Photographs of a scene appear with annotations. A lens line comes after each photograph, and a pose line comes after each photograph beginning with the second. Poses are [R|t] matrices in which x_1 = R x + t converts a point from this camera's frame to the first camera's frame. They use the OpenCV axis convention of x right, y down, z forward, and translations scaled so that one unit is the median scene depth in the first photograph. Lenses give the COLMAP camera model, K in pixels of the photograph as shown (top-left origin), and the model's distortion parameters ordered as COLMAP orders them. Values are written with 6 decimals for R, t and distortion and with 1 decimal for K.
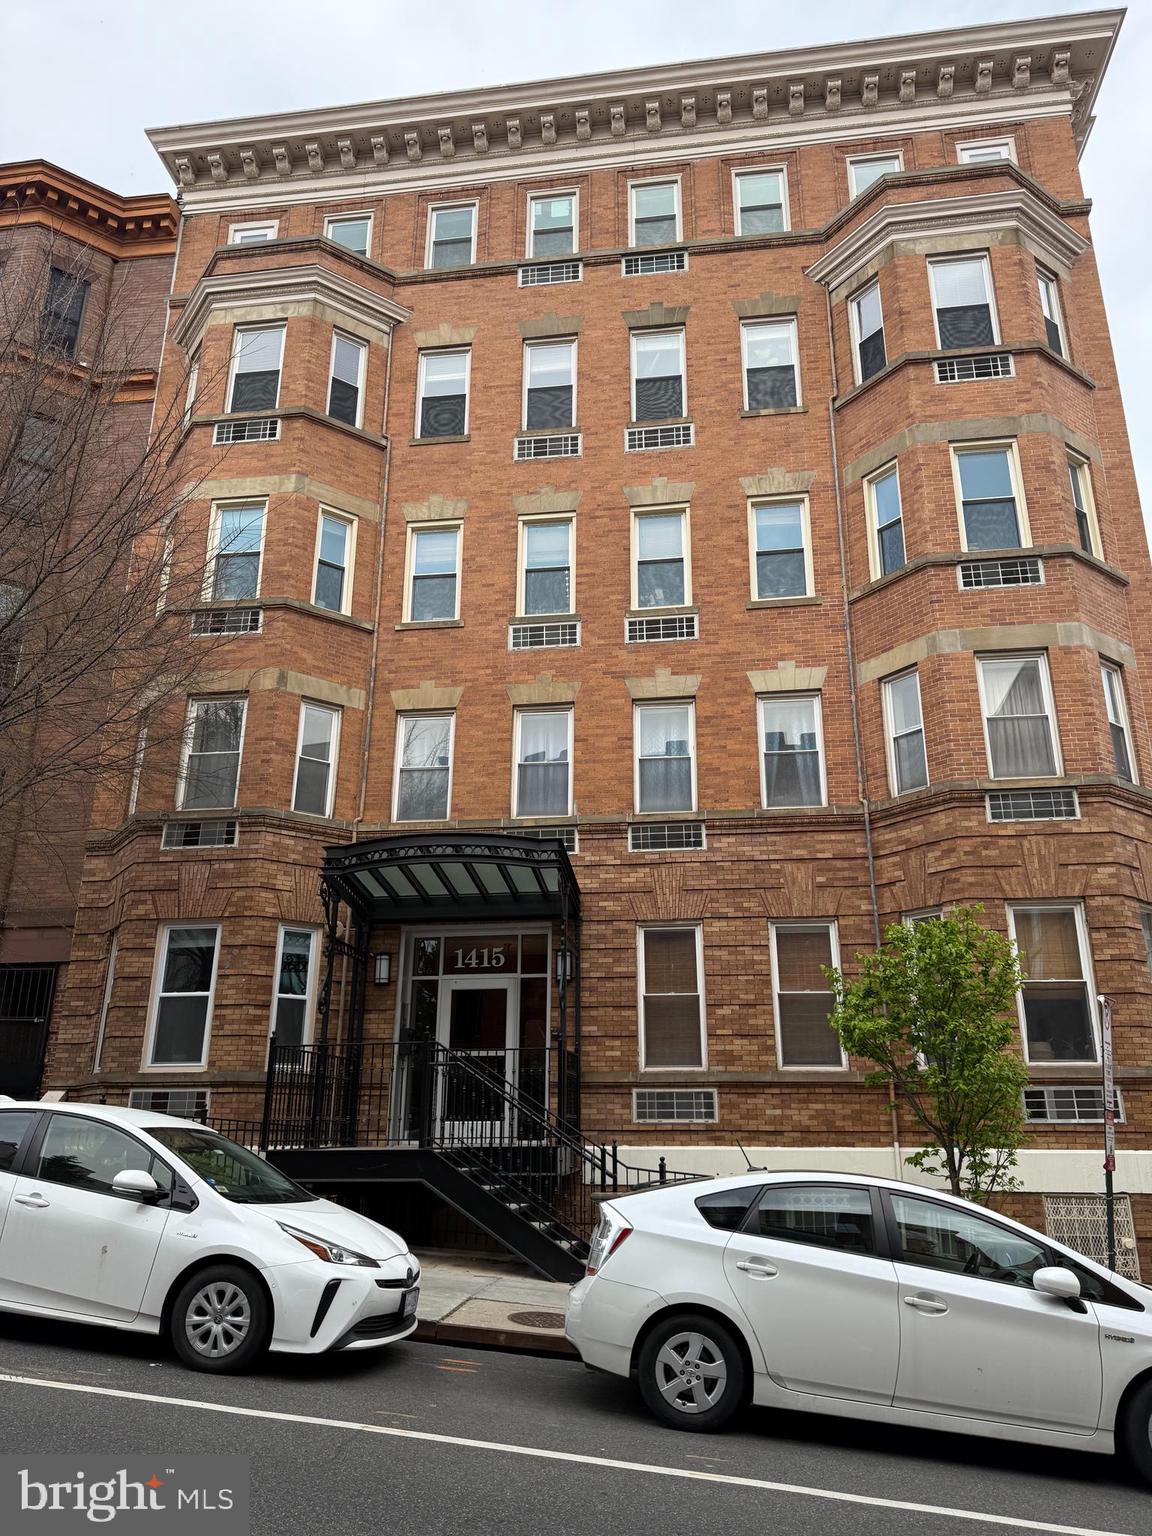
lens RADIAL K [[1060.3, 0, 580.9], [0, 1060.3, 768.5], [0, 0, 1]] dist [0.144781, -0.261964]
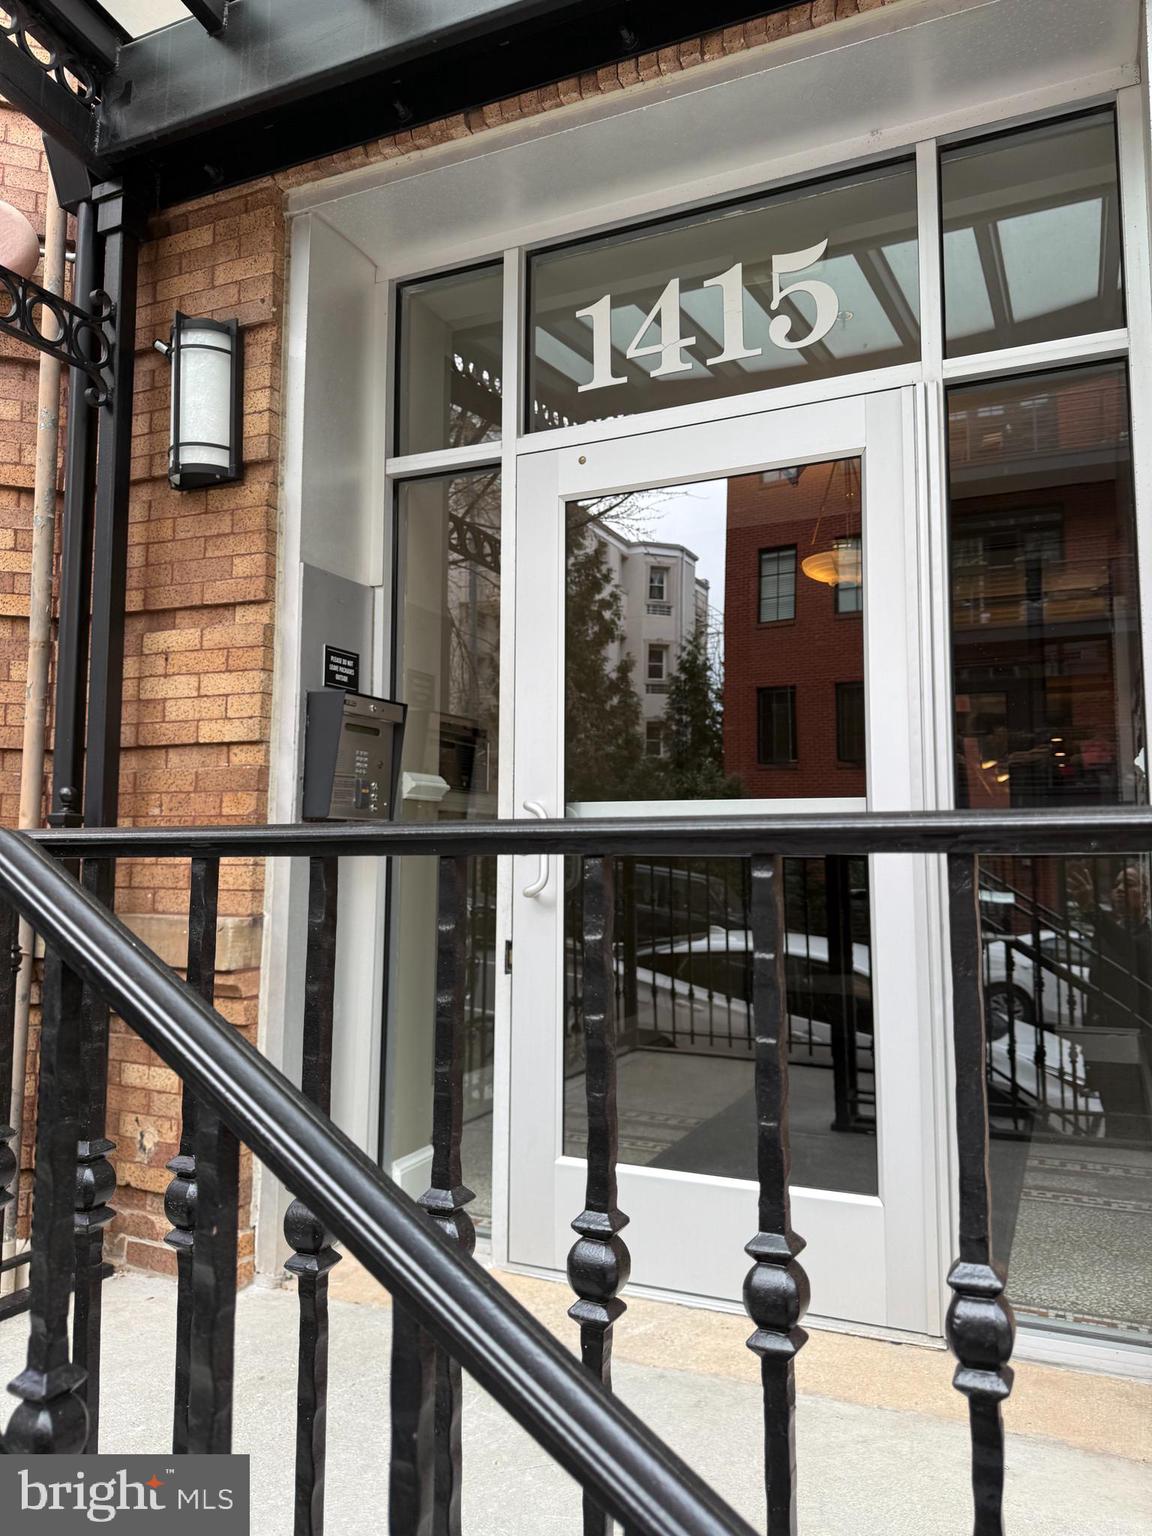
lens RADIAL K [[1099.0, 0, 580.3], [0, 1099.0, 757.9], [0, 0, 1]] dist [0.026810, -0.040317]
pose [[0.954769, -0.025937, -0.296215, -0.058770], [0.092183, 0.972926, 0.211936, 0.204079], [0.282698, -0.229656, 0.931311, 0.779311]]
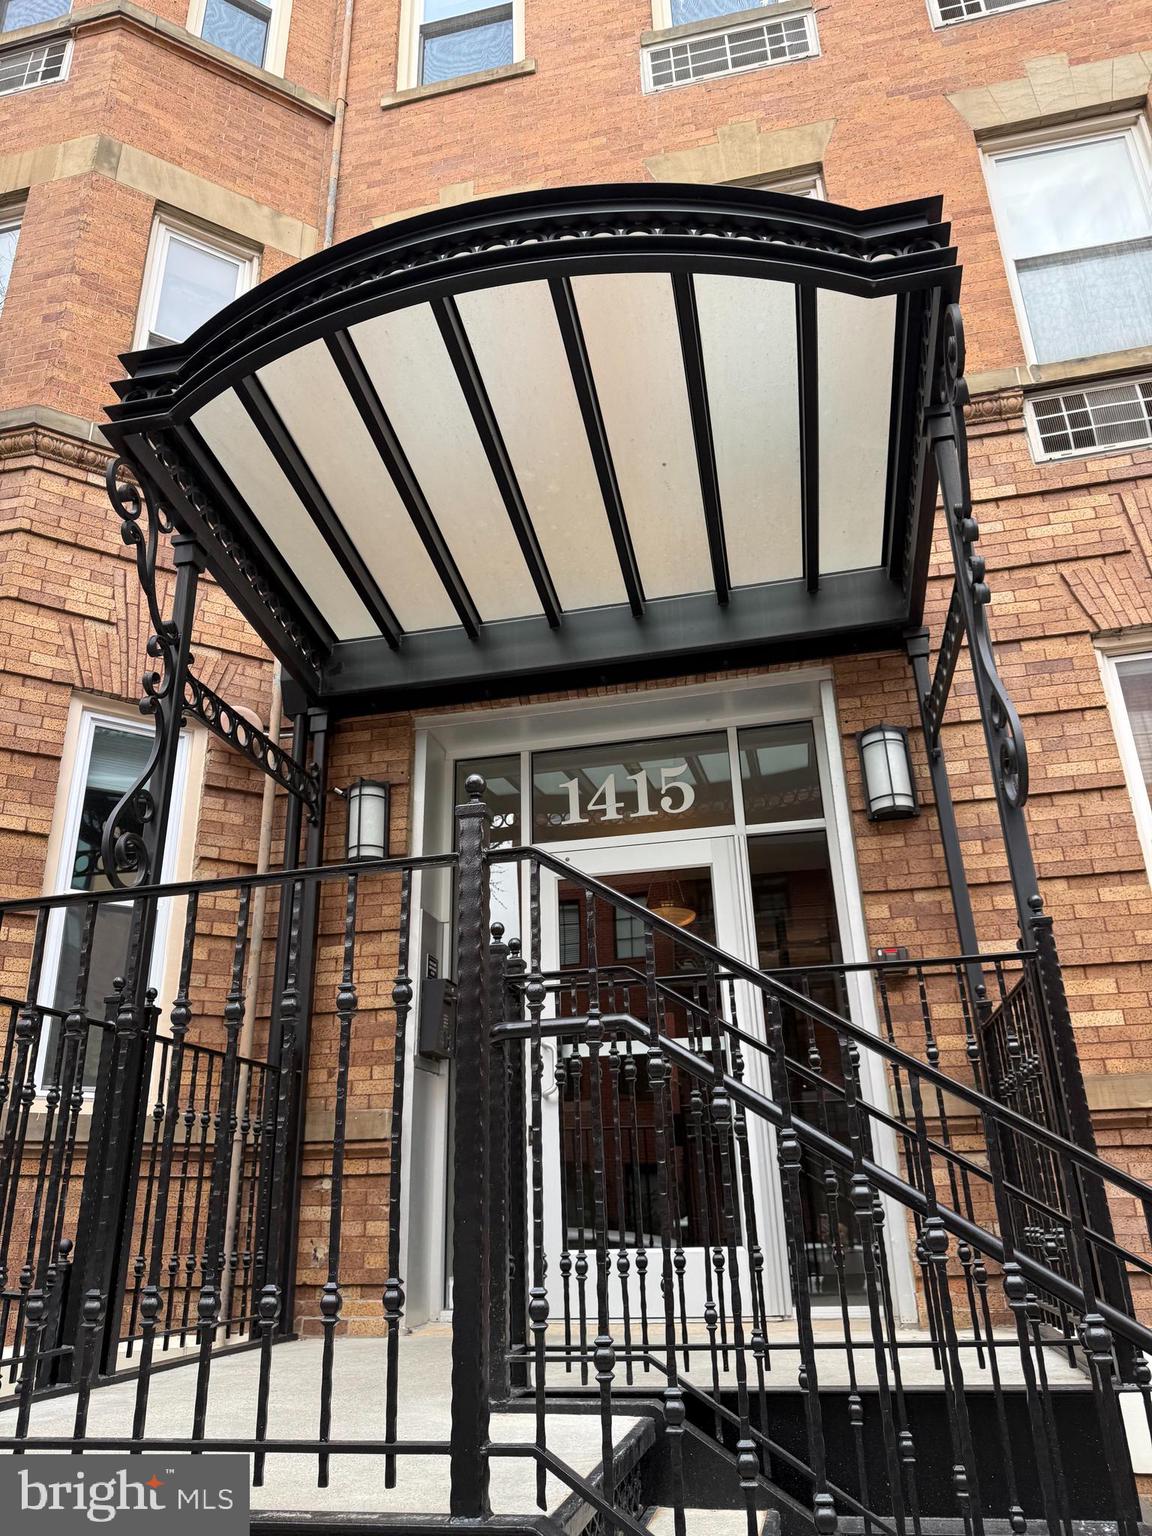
lens RADIAL K [[1058.8, 0, 569.3], [0, 1058.8, 779.3], [0, 0, 1]] dist [0.081929, -0.094613]
pose [[0.995650, -0.058487, -0.072529, -0.085625], [0.054301, 0.996815, -0.058407, 0.188077], [0.075714, 0.054214, 0.995655, 0.613751]]
